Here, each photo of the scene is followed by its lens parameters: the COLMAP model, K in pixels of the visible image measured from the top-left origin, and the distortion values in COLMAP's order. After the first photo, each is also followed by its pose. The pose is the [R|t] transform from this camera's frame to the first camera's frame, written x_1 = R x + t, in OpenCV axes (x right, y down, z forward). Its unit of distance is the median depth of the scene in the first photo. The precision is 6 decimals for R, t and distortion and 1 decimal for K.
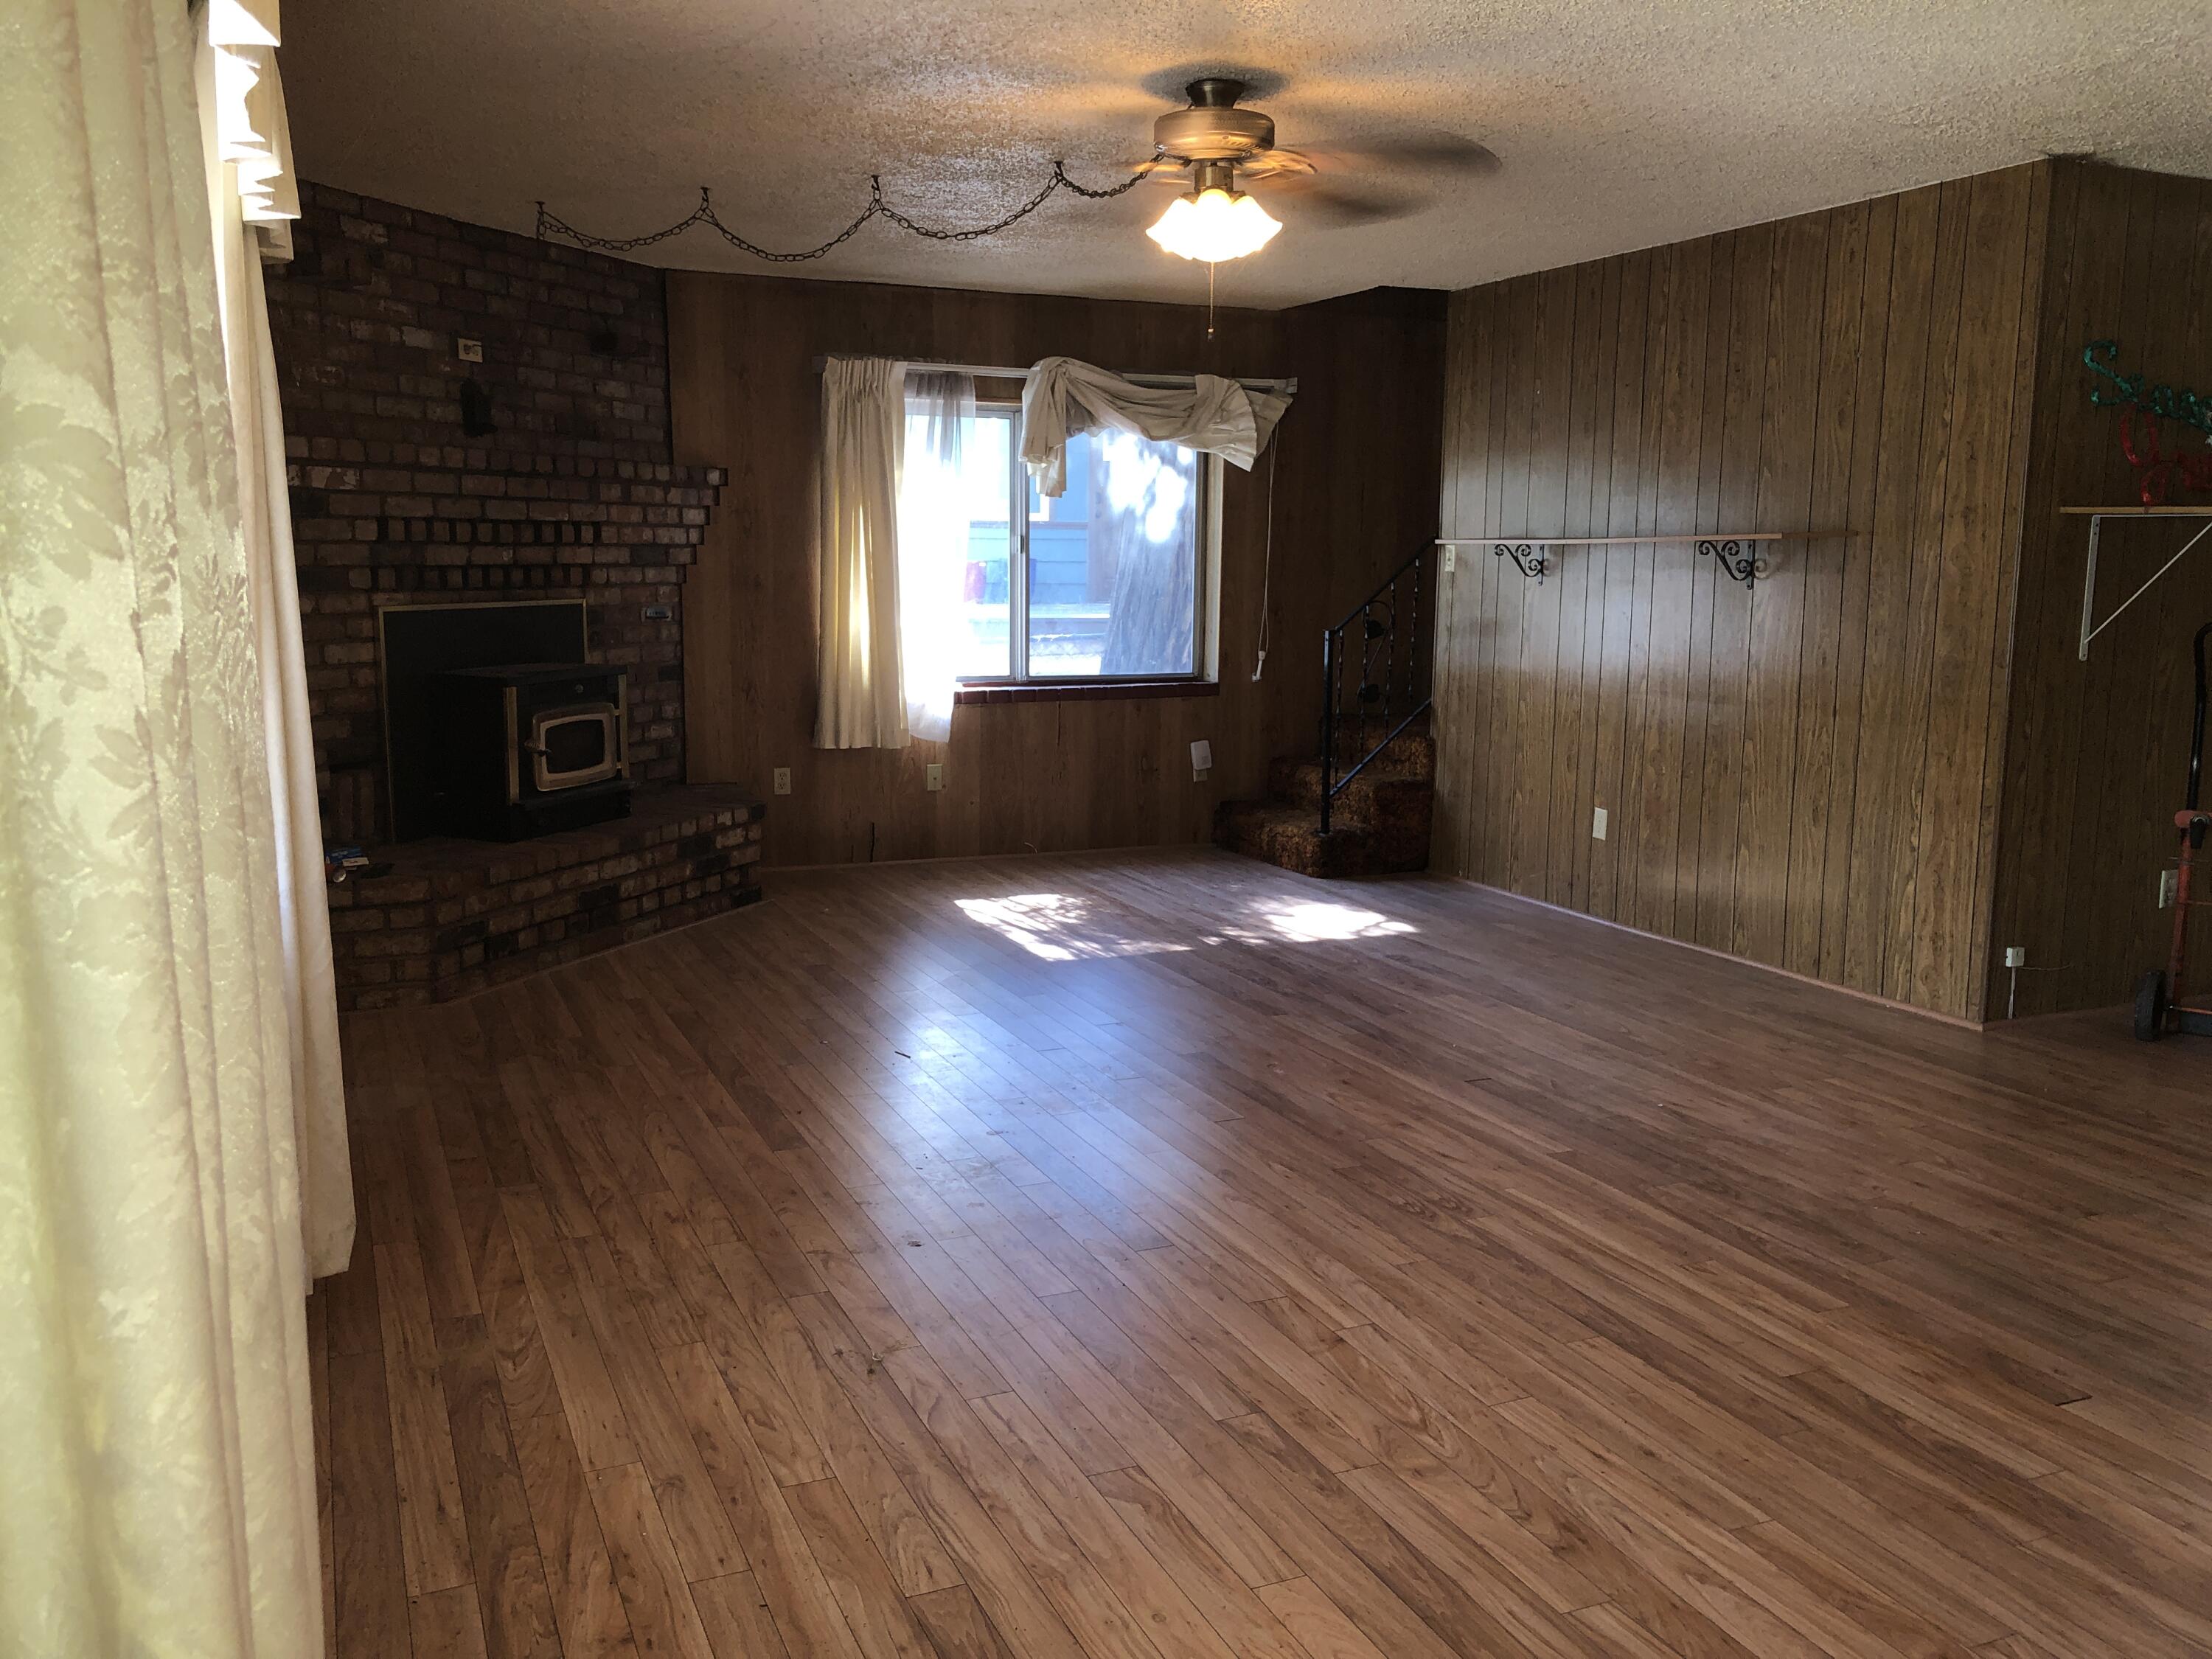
lens RADIAL K [[1813.6, 0, 1099.6], [0, 1813.6, 833.3], [0, 0, 1]] dist [0.013108, 0.009677]
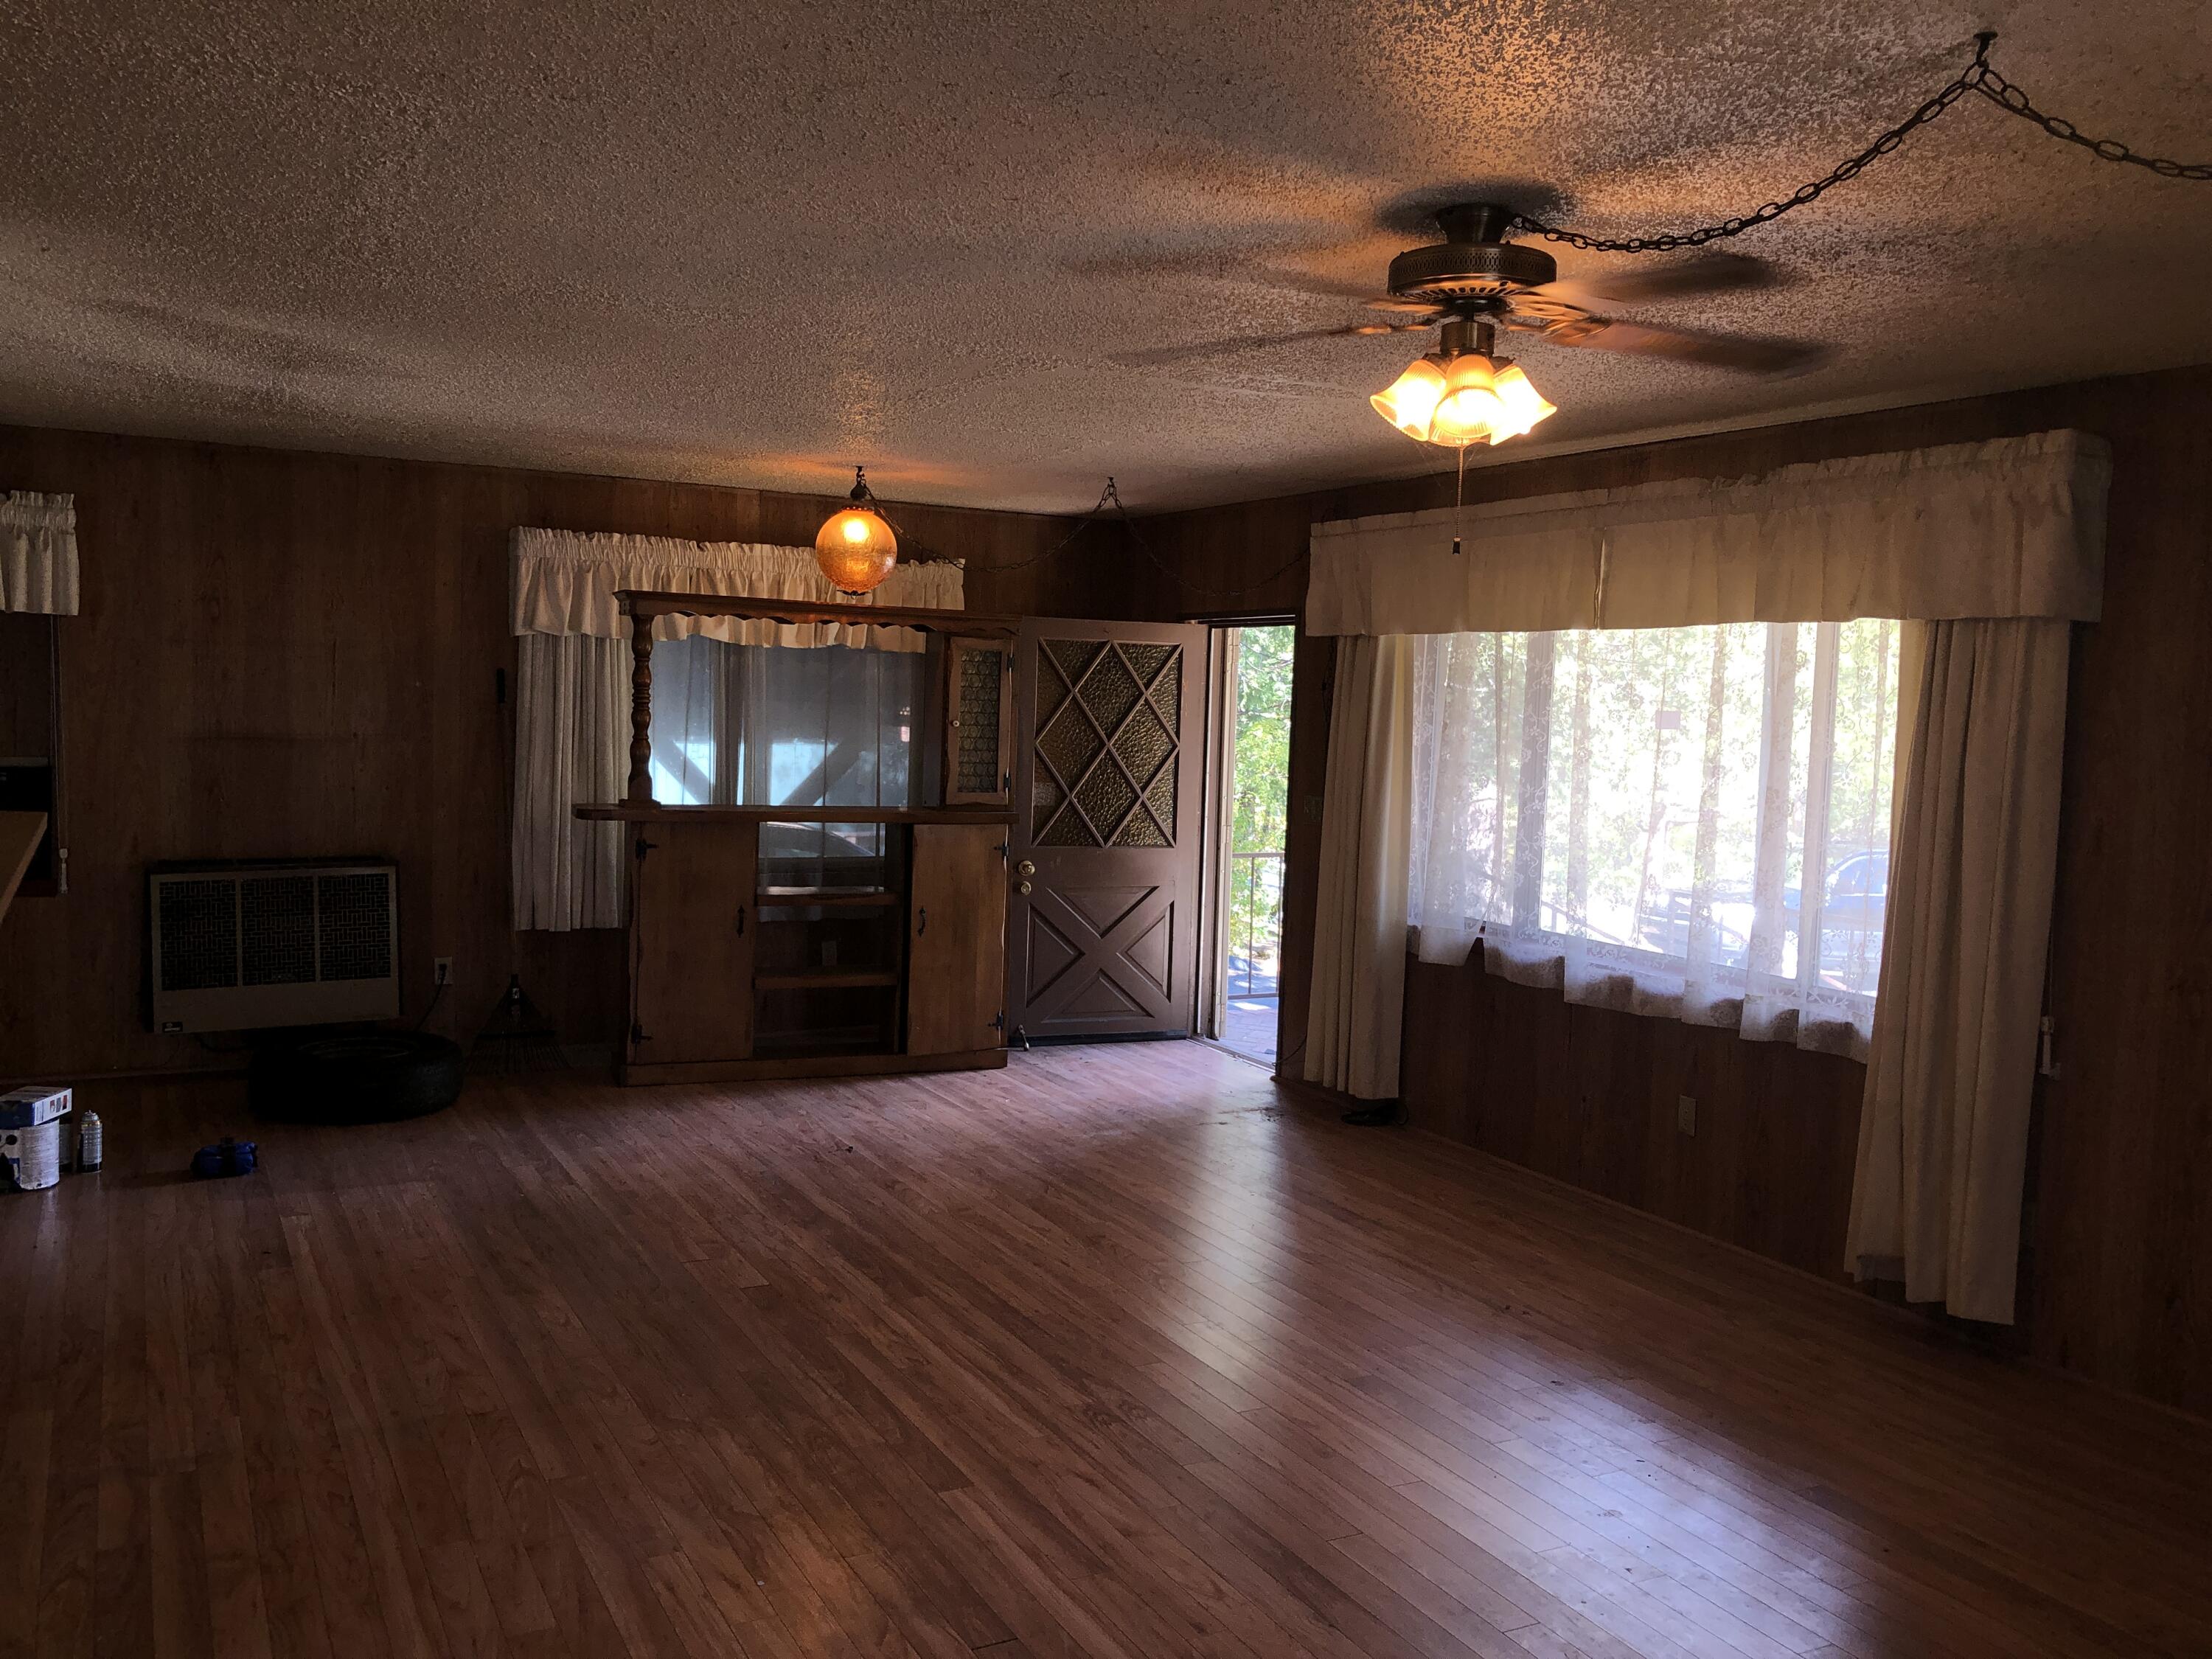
lens RADIAL K [[1813.6, 0, 1102.4], [0, 1813.6, 832.4], [0, 0, 1]] dist [0.013108, 0.009677]
pose [[-0.996053, -0.036372, -0.080966, 0.308191], [-0.054029, 0.972174, 0.227946, -0.385256], [0.070422, 0.231421, -0.970301, 2.060792]]
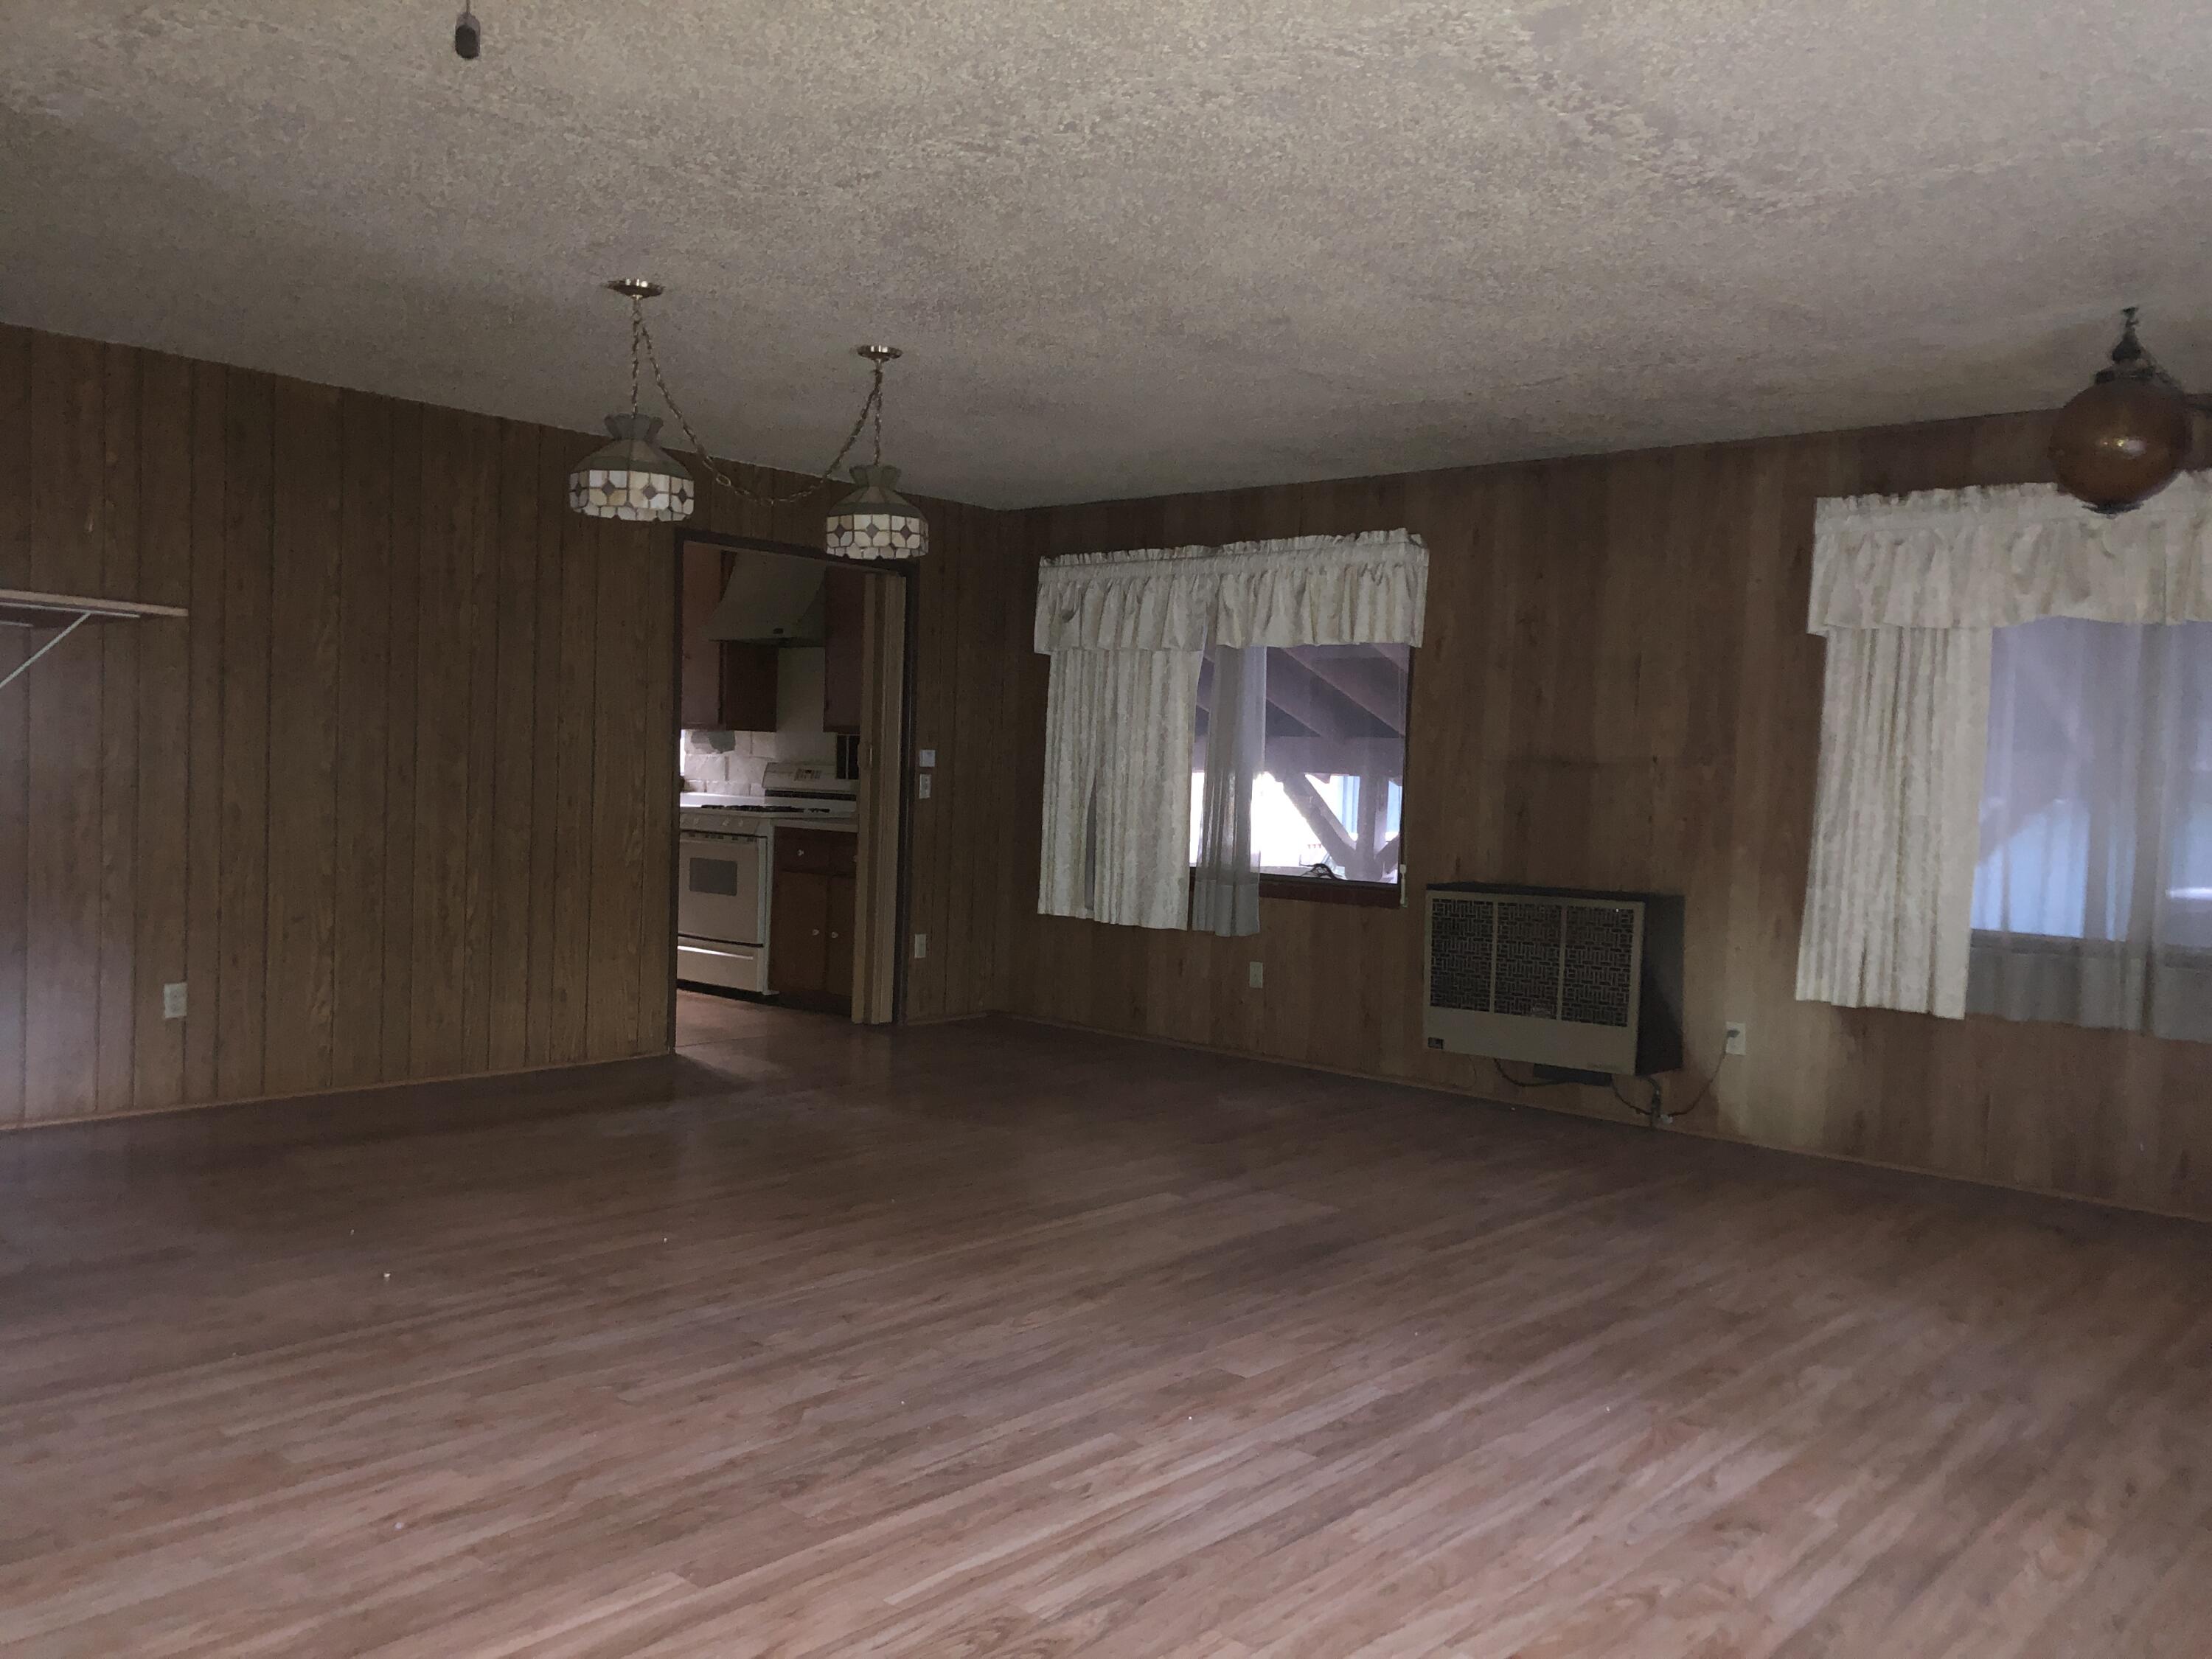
lens RADIAL K [[1813.6, 0, 1096.4], [0, 1813.6, 835.6], [0, 0, 1]] dist [0.013108, 0.009677]
pose [[-0.425073, -0.059438, 0.903205, -0.433727], [0.099057, 0.988794, 0.111689, -0.165415], [-0.899722, 0.136945, -0.414422, 1.276379]]
